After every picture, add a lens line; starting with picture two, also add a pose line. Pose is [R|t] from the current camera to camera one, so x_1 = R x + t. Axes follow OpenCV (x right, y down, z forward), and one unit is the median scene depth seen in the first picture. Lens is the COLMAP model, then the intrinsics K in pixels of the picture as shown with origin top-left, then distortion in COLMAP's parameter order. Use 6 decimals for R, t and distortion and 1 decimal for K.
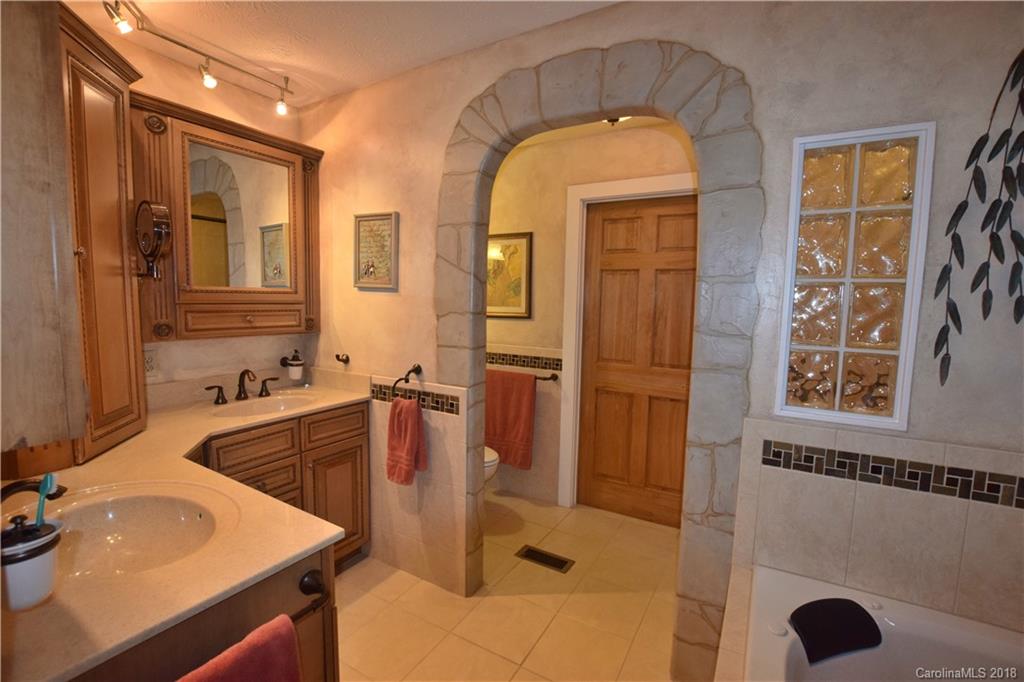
lens RADIAL K [[446.3, 0, 516.8], [0, 446.3, 340.5], [0, 0, 1]] dist [-0.030824, 0.004412]
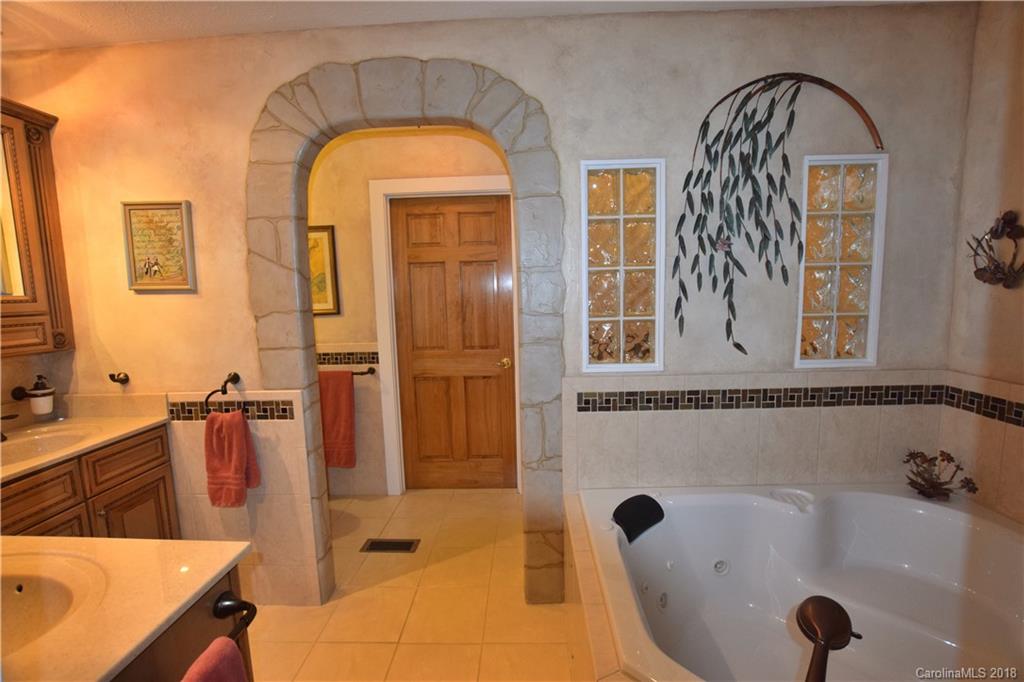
lens RADIAL K [[446.3, 0, 512.0], [0, 446.3, 339.4], [0, 0, 1]] dist [-0.030824, 0.004412]
pose [[0.882086, -0.094199, 0.461574, -0.138294], [0.086643, 0.995530, 0.037592, 0.002160], [-0.463051, 0.006833, 0.886305, -0.050089]]
